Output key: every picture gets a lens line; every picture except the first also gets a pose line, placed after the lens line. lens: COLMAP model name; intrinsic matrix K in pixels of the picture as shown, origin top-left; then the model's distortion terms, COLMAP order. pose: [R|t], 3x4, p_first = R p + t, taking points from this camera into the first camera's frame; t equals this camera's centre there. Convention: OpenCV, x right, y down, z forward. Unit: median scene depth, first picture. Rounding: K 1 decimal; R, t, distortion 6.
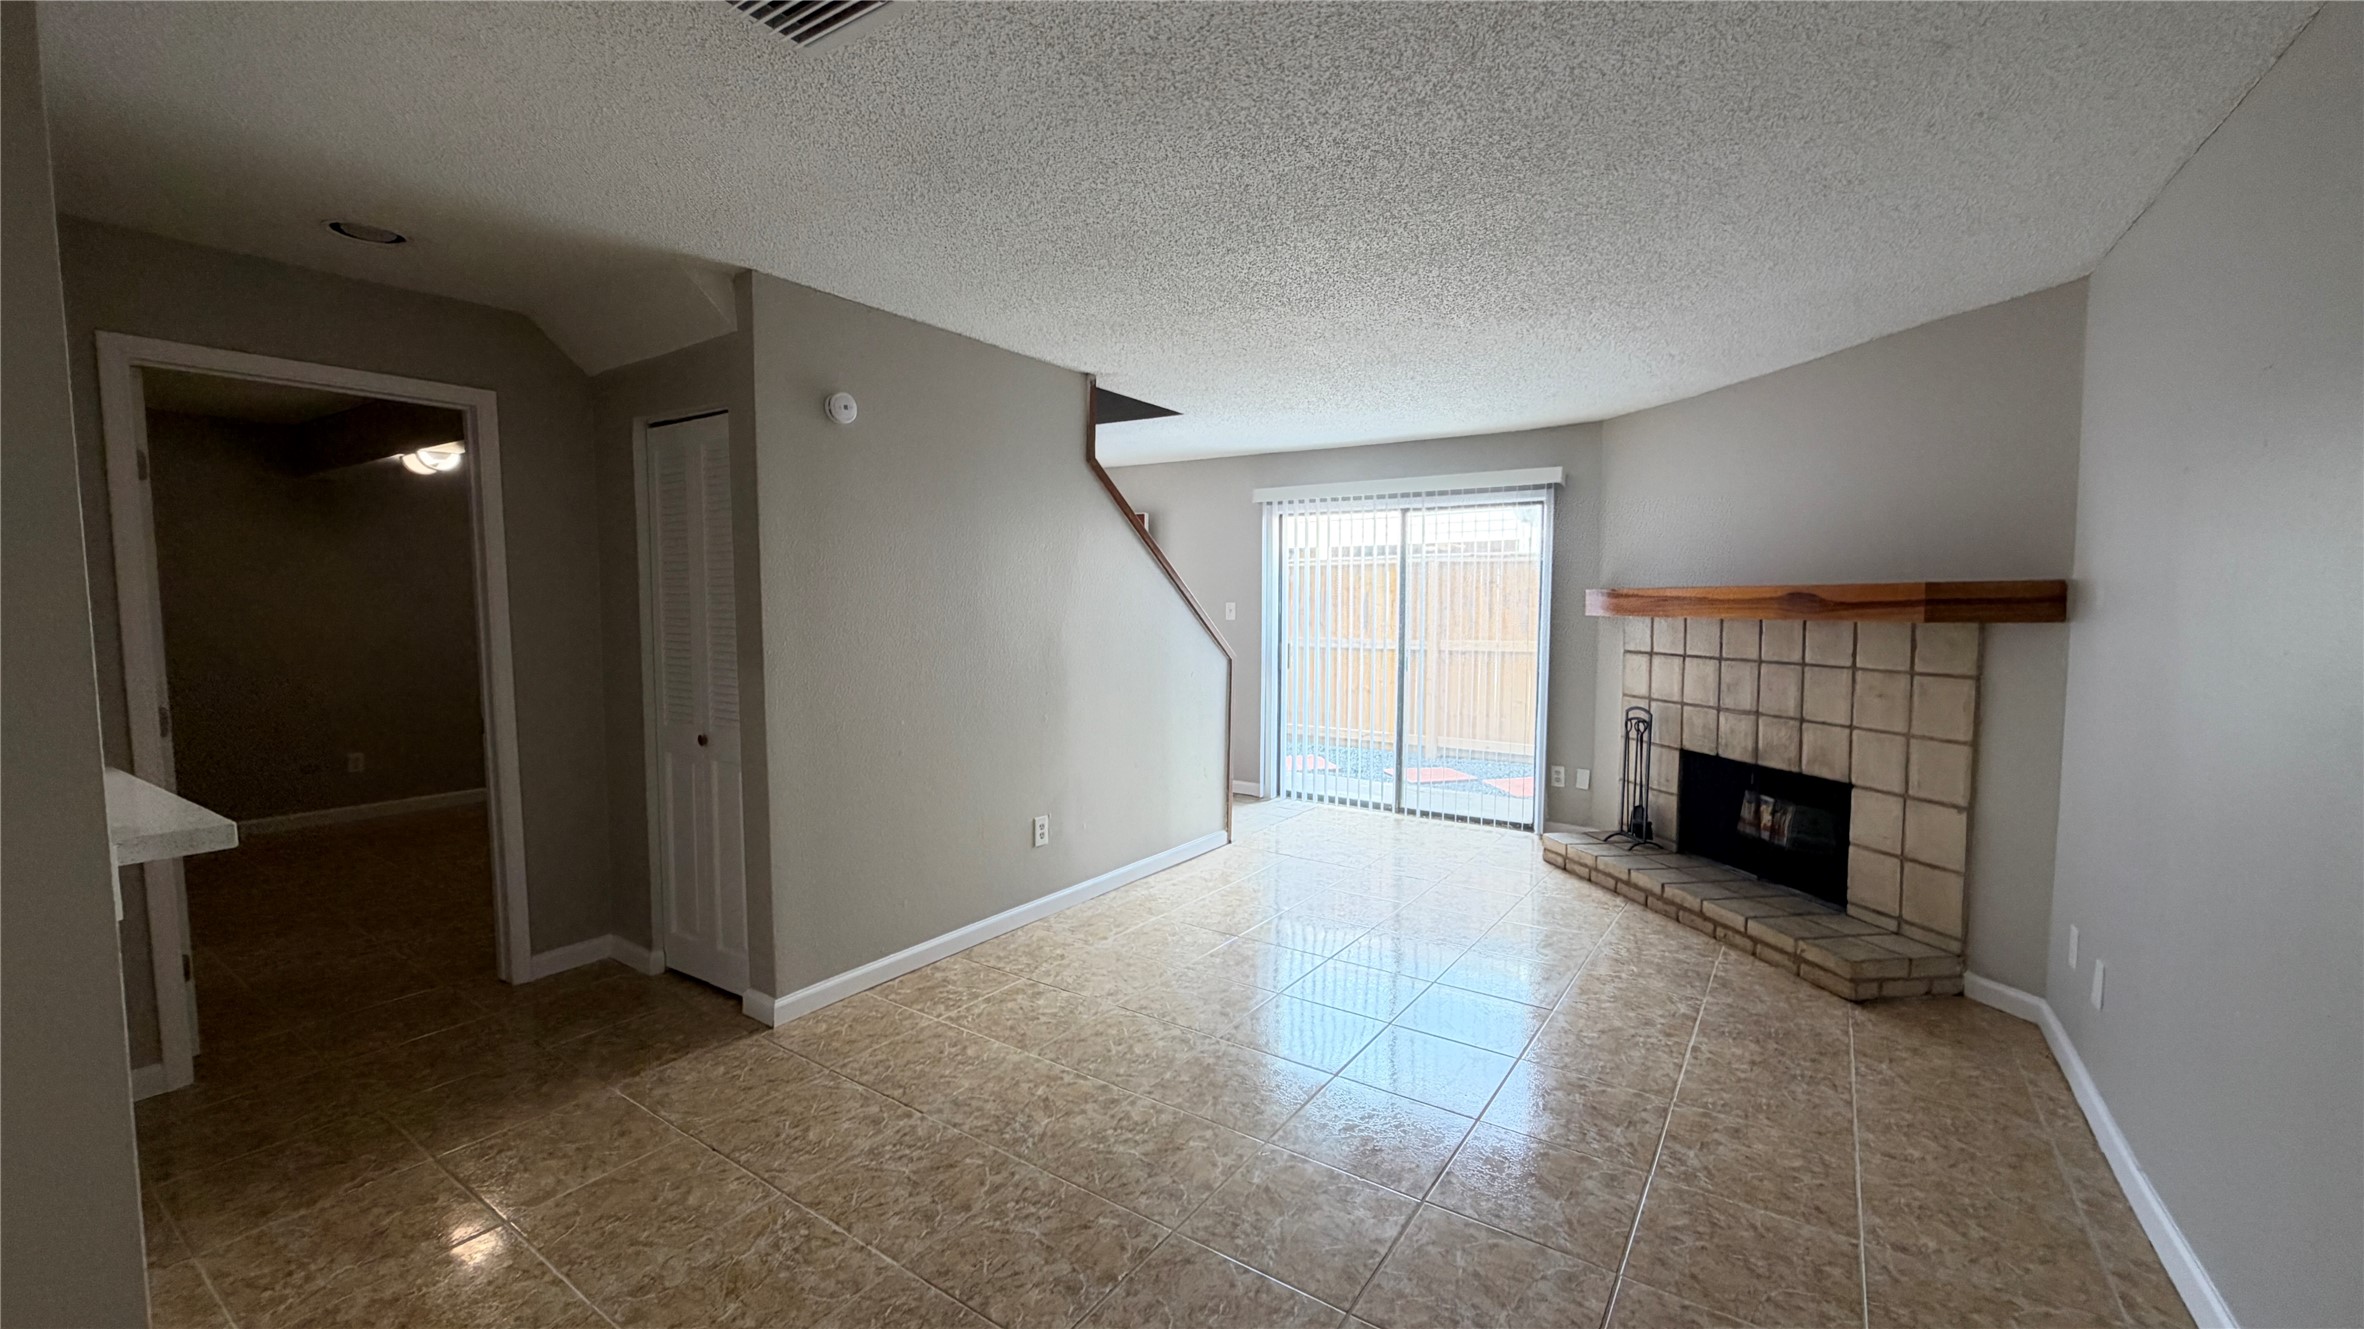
lens RADIAL K [[942.1, 0, 1180.6], [0, 942.1, 664.2], [0, 0, 1]] dist [-0.000031, 0.000260]
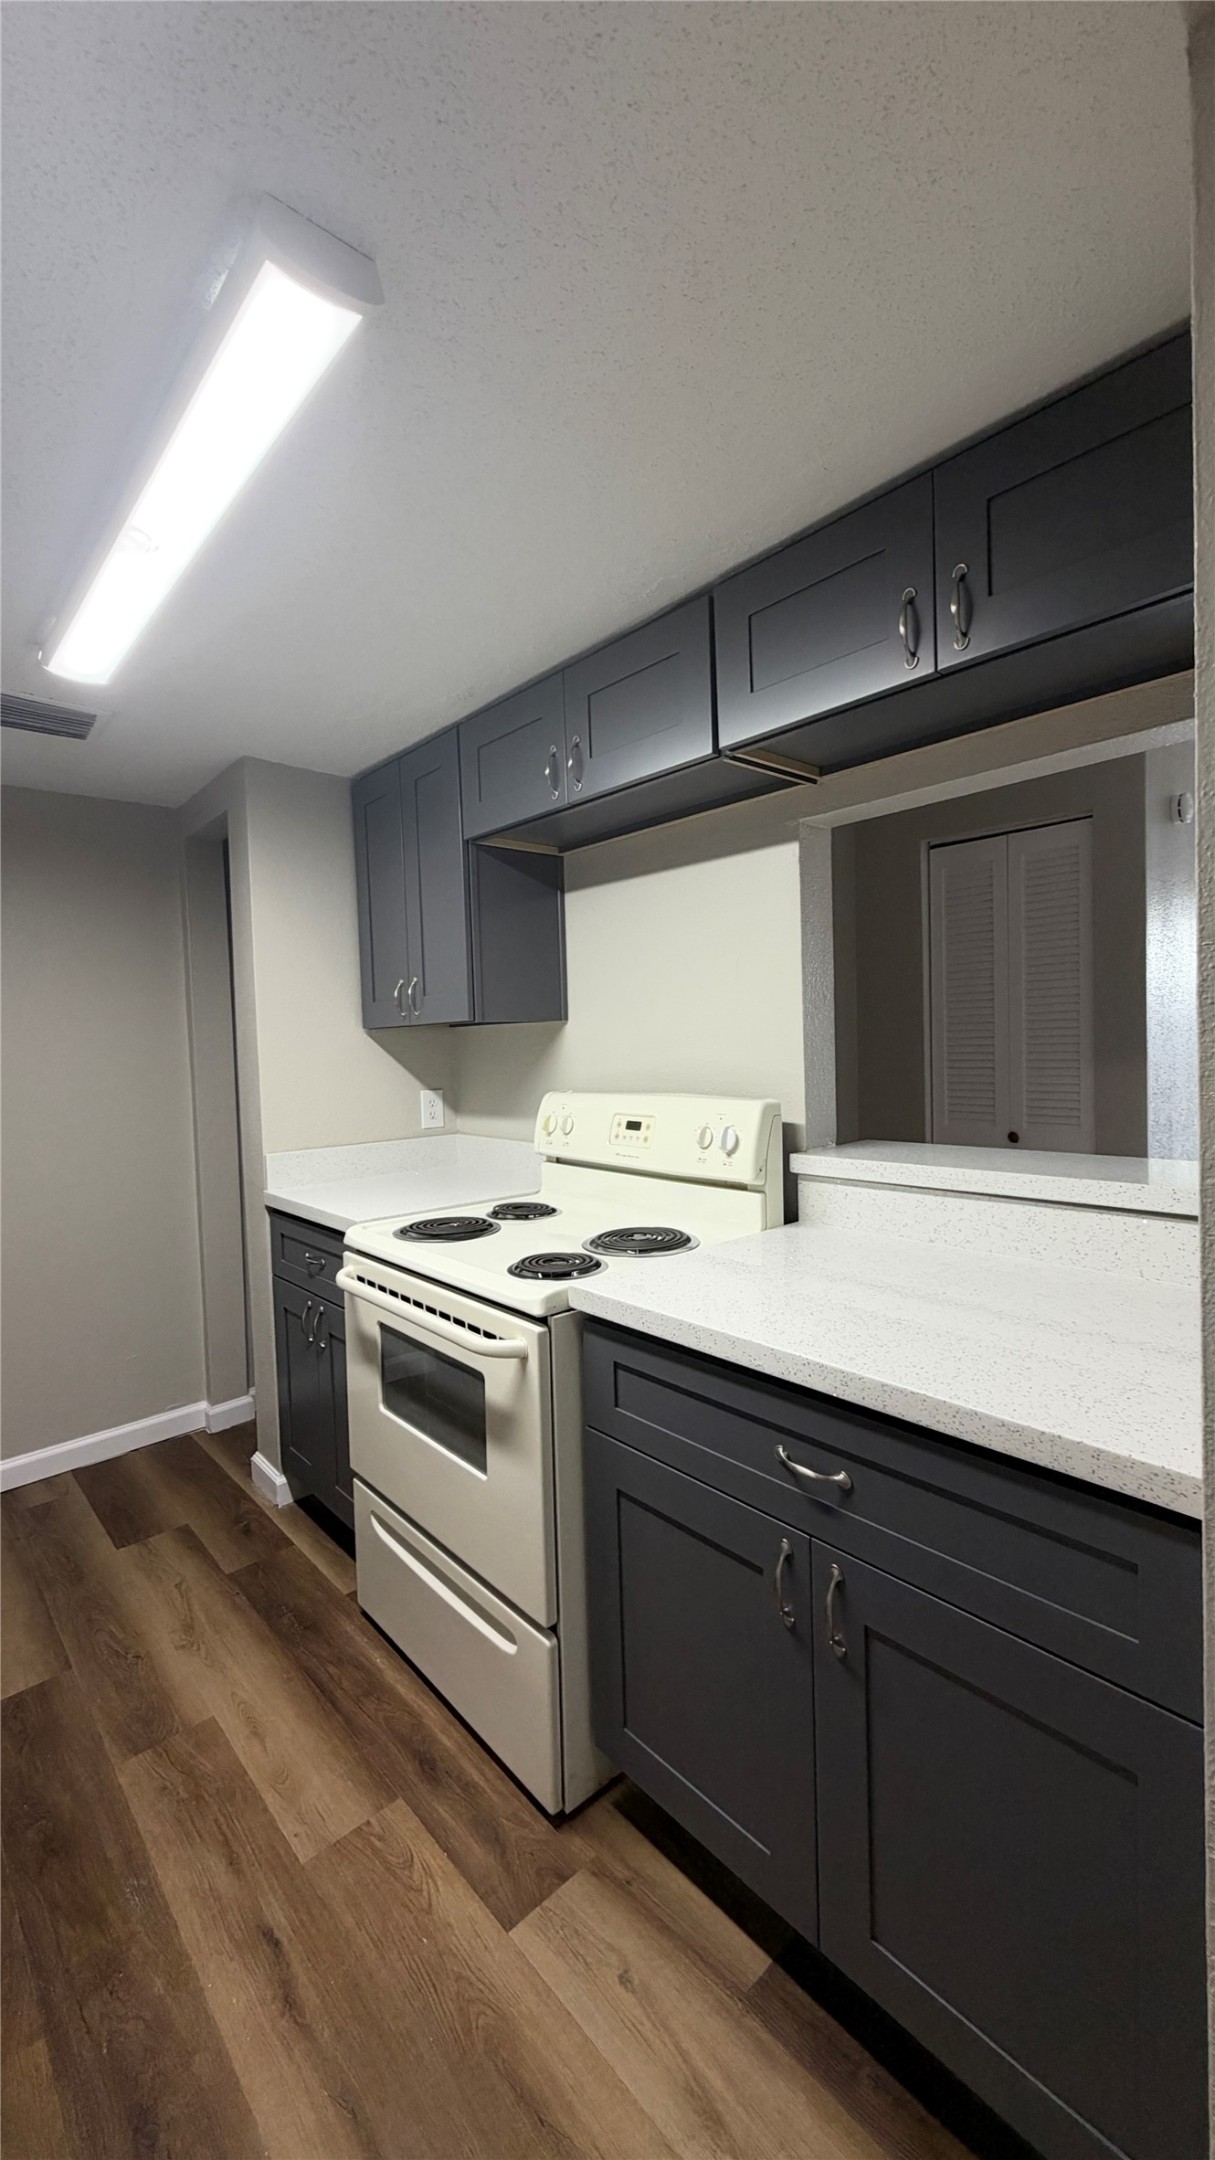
lens RADIAL K [[860.8, 0, 611.7], [0, 860.8, 1076.5], [0, 0, 1]] dist [-0.000031, 0.000260]
pose [[0.968022, -0.018960, -0.250149, -0.741890], [0.012257, 0.999524, -0.028326, 0.036986], [0.250567, 0.024354, 0.967793, -0.048758]]
